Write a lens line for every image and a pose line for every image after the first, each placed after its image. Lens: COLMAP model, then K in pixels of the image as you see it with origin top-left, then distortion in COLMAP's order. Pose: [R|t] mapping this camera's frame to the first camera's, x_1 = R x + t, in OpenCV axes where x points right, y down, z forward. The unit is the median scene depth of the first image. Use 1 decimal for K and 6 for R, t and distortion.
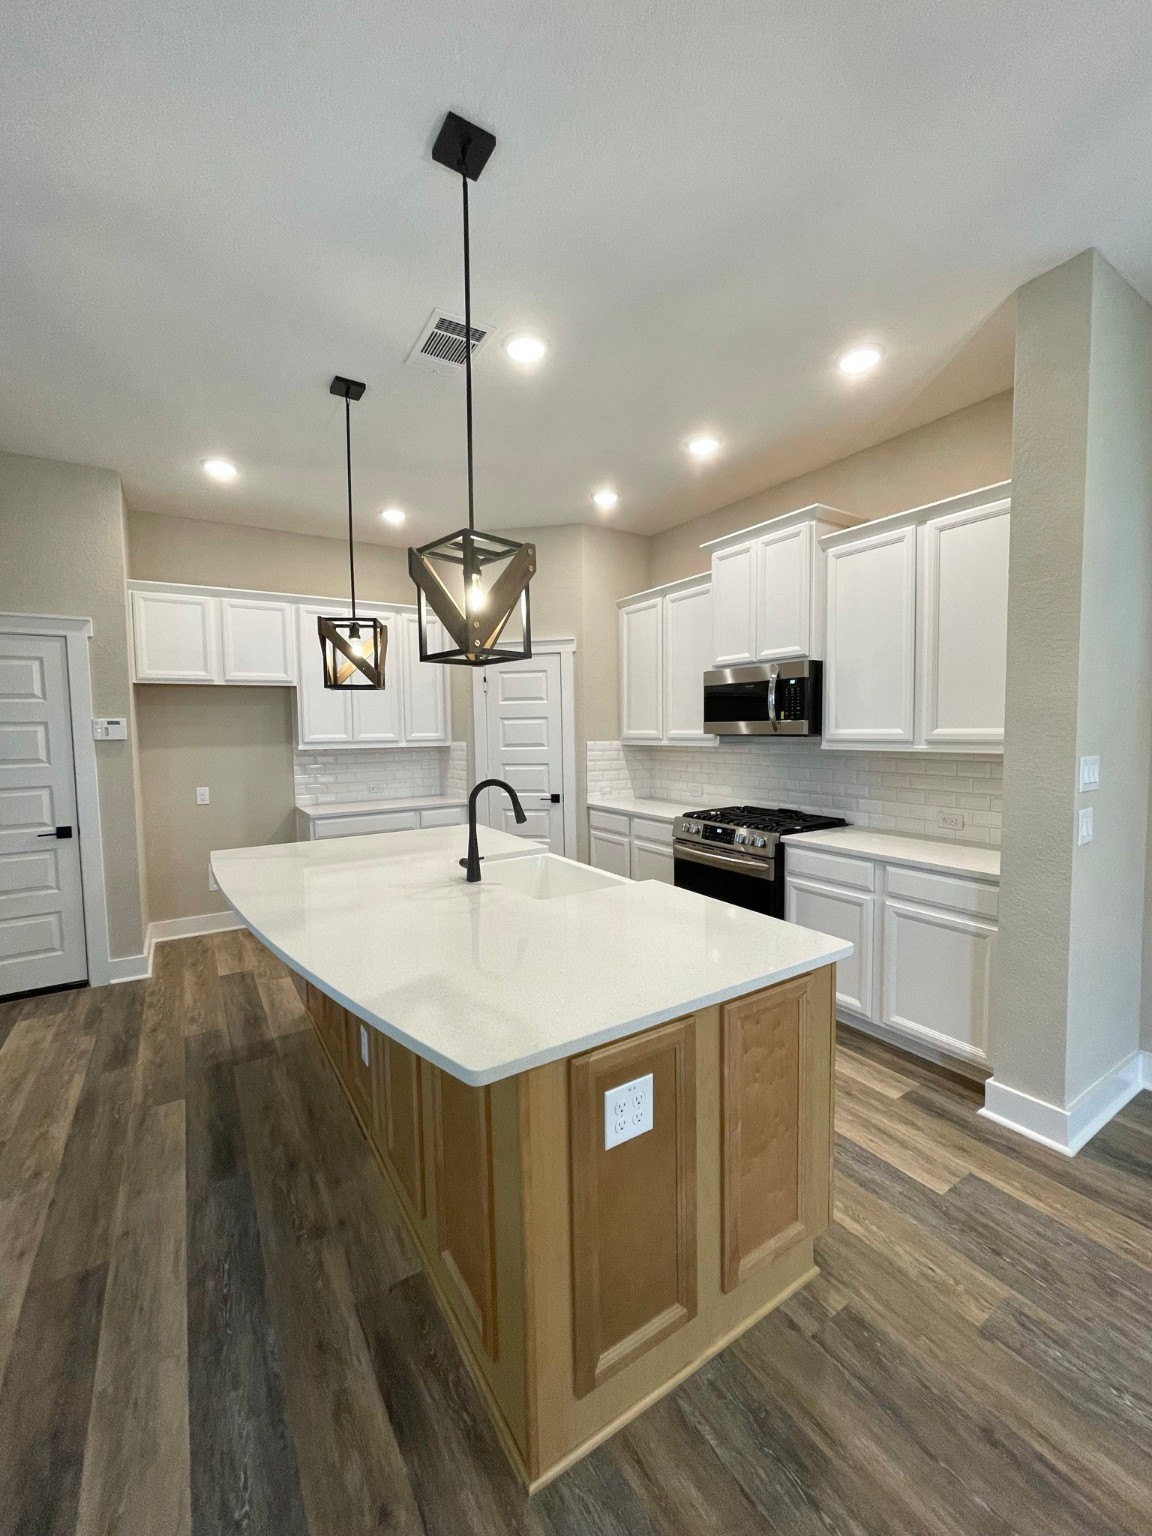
lens RADIAL K [[622.8, 0, 580.3], [0, 622.8, 759.2], [0, 0, 1]] dist [-0.000530, -0.000758]
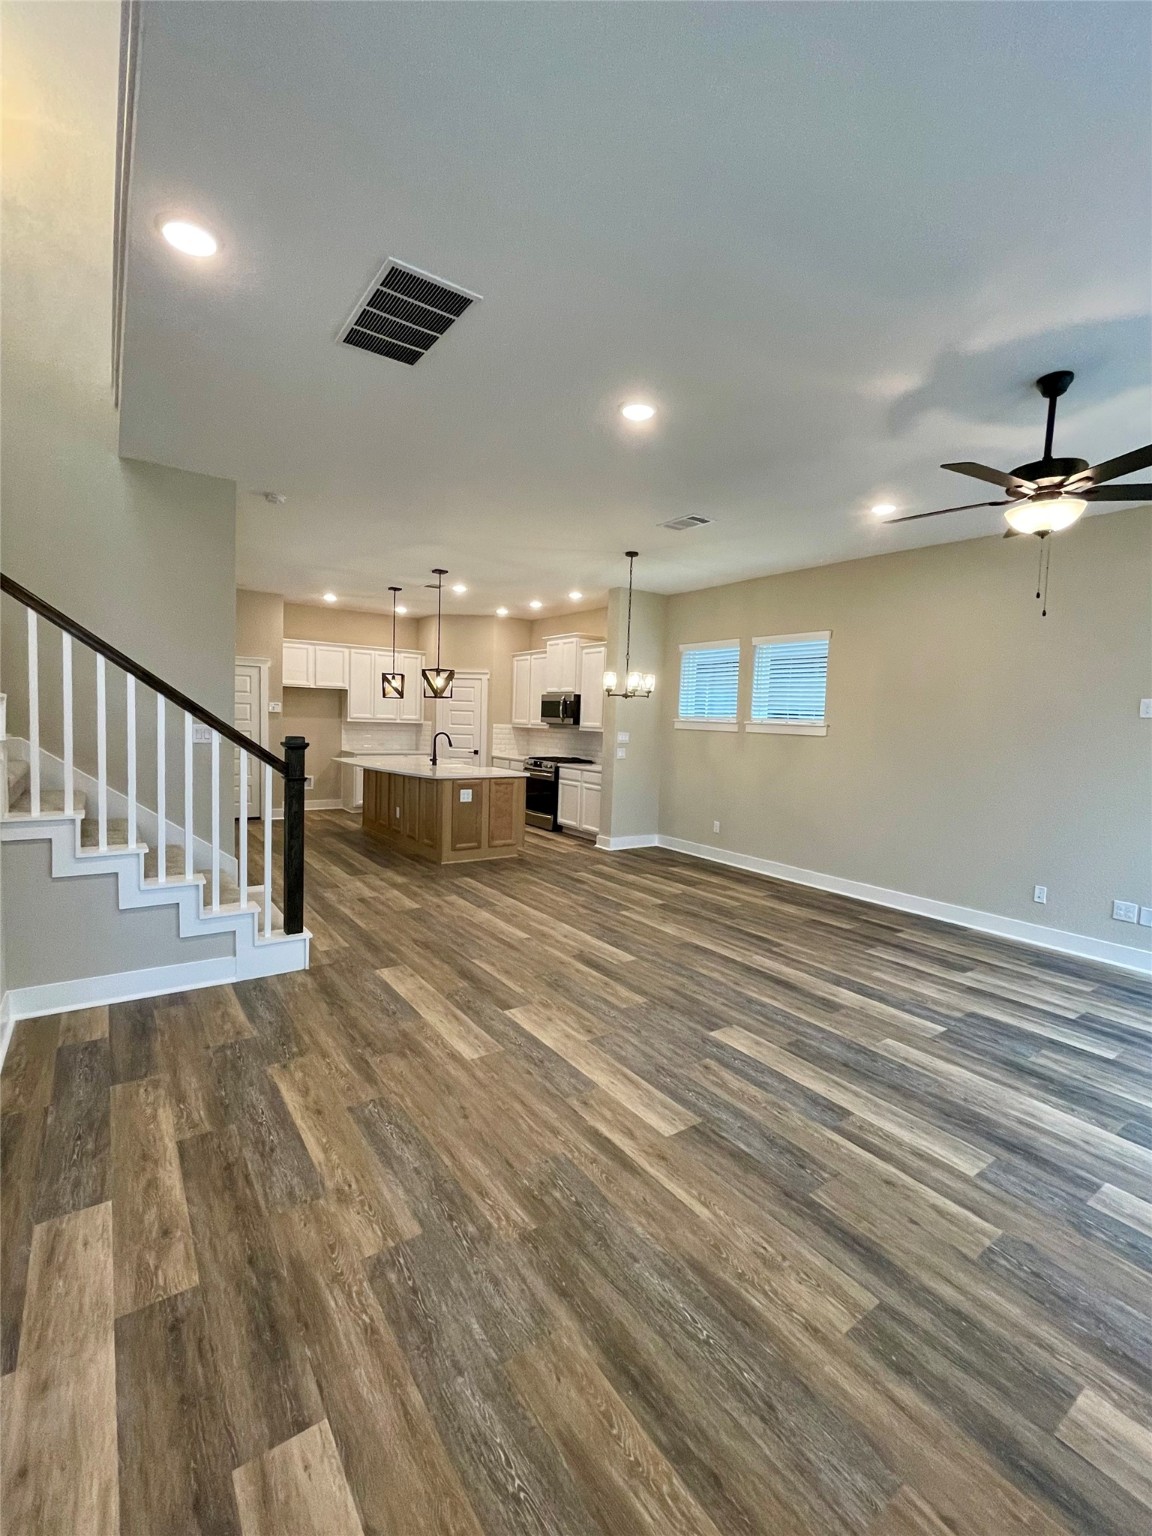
lens RADIAL K [[672.8, 0, 578.0], [0, 672.8, 766.3], [0, 0, 1]] dist [-0.001255, 0.000366]
pose [[0.997951, 0.045735, 0.044754, 0.261194], [-0.046576, 0.998754, 0.017937, 0.074589], [-0.043878, -0.019984, 0.998837, -1.582144]]
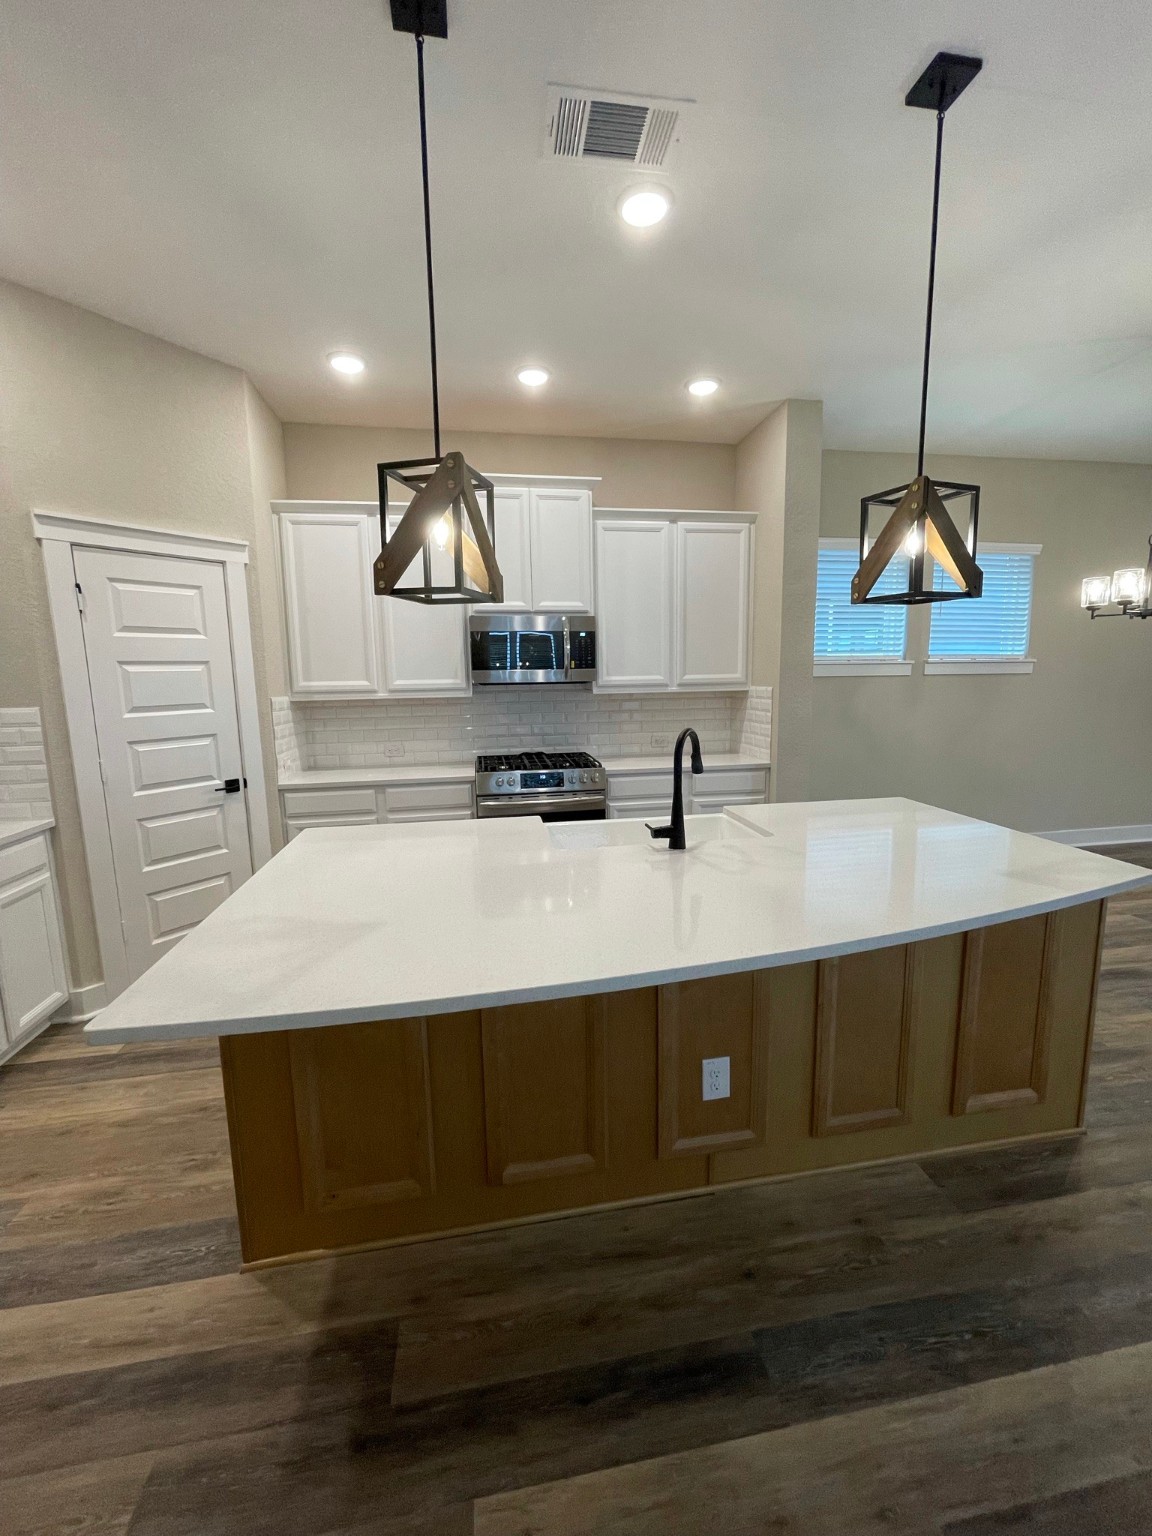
lens RADIAL K [[622.2, 0, 580.2], [0, 622.2, 763.1], [0, 0, 1]] dist [0.000130, -0.000294]
pose [[0.389800, -0.125245, 0.912343, -0.686974], [0.058697, 0.992073, 0.111112, -0.017896], [-0.919027, 0.010240, 0.394061, 0.543018]]
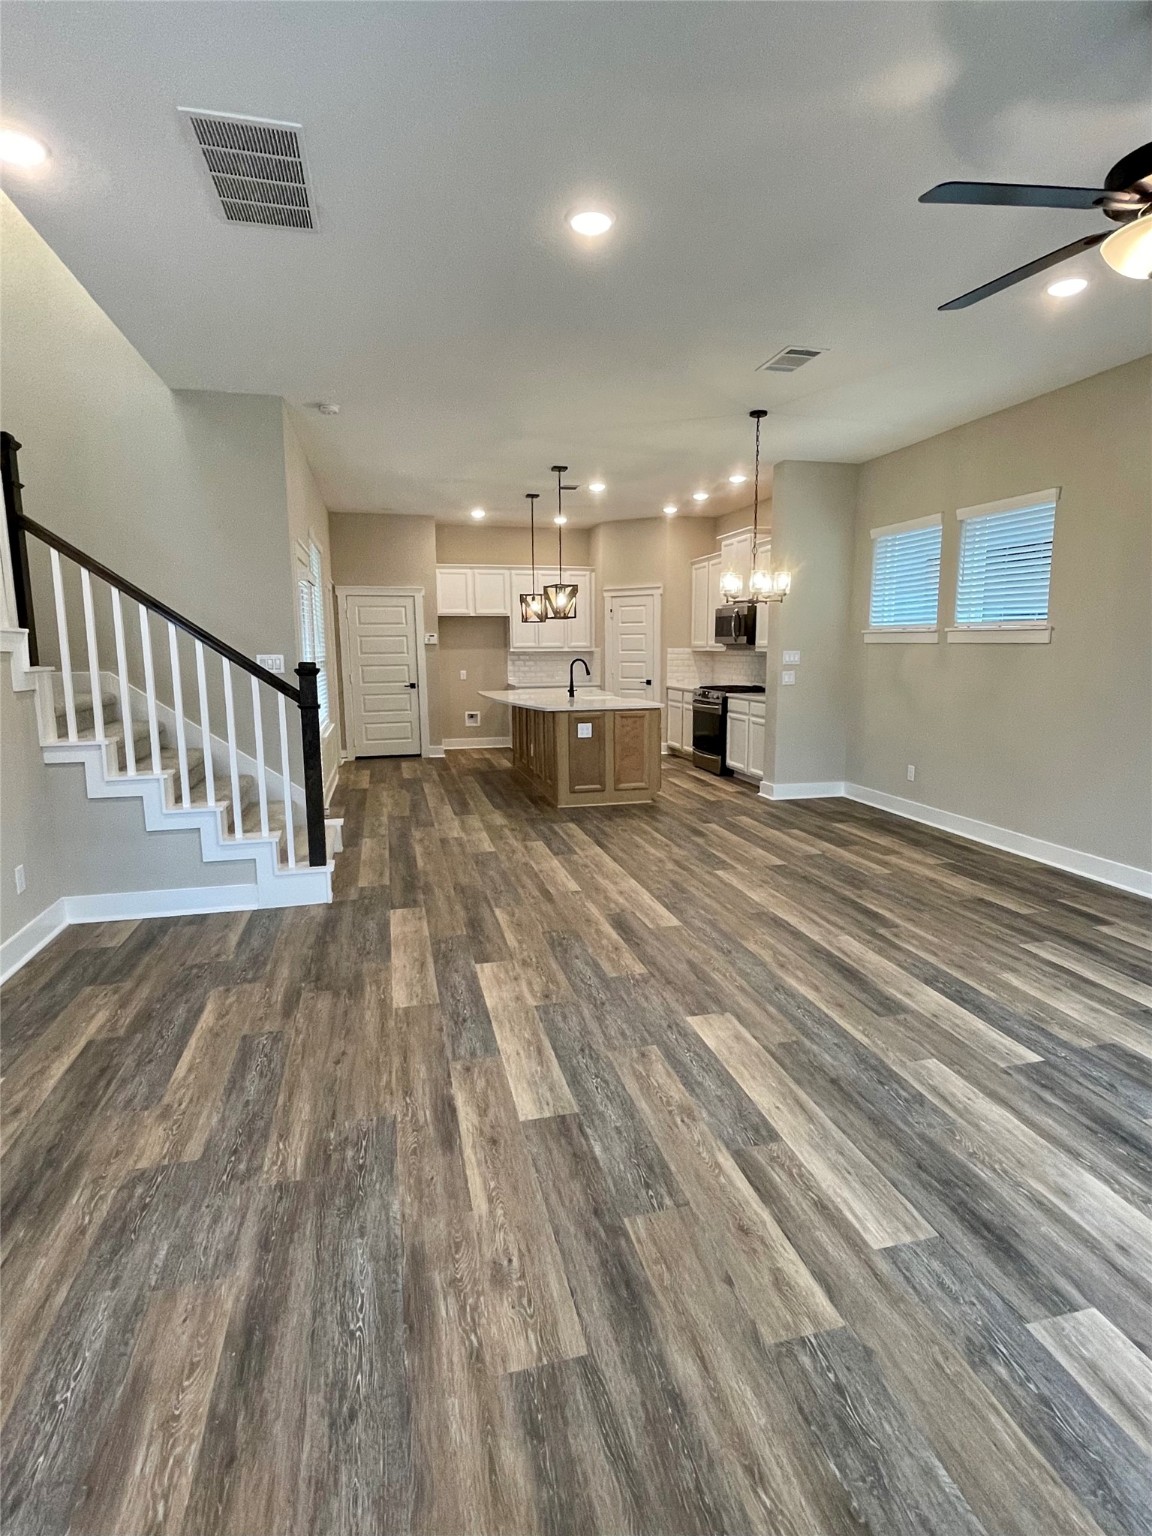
lens RADIAL K [[784.6, 0, 576.0], [0, 784.6, 768.0], [0, 0, 1]] dist [-0.000806, -0.001850]
pose [[0.945046, 0.058270, -0.321702, 0.647770], [-0.023062, 0.993419, 0.112191, 0.082576], [0.326122, -0.098606, 0.940171, -1.495549]]
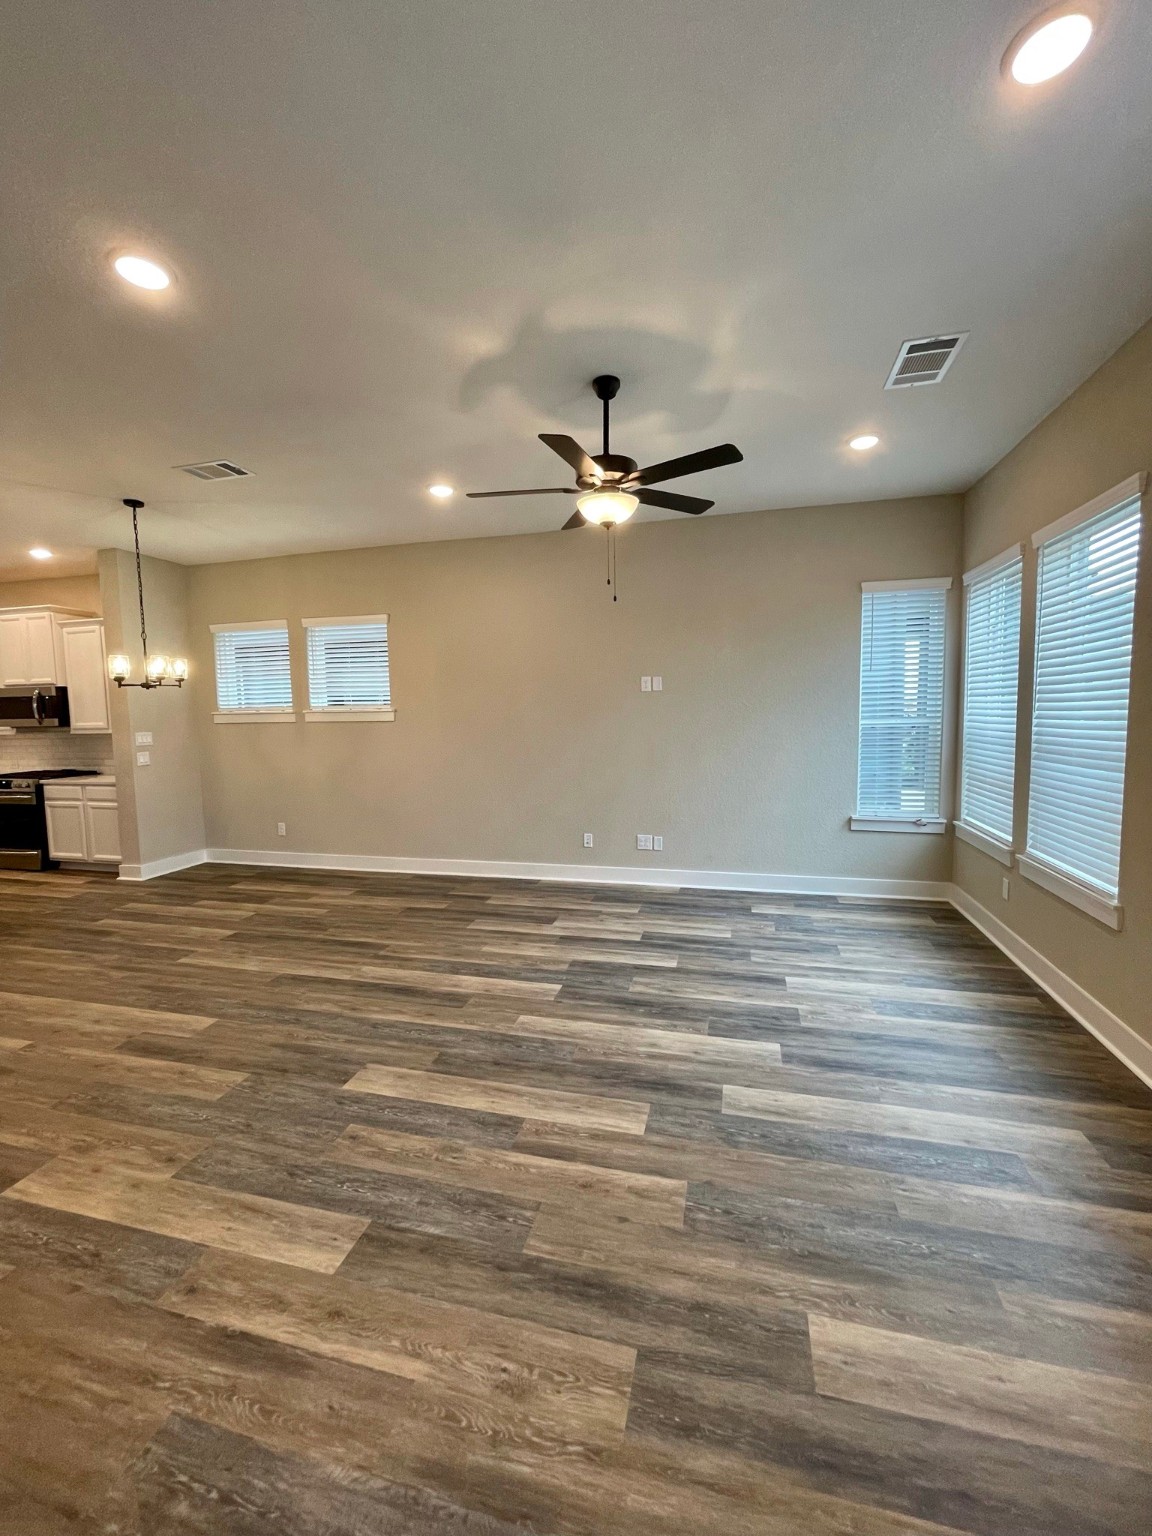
lens RADIAL K [[625.5, 0, 581.0], [0, 625.5, 759.9], [0, 0, 1]] dist [-0.000344, 0.000245]
pose [[0.737958, -0.056795, 0.672453, 0.242429], [0.045377, 0.998373, 0.034525, 0.064823], [-0.673320, 0.005036, 0.739334, -1.382386]]
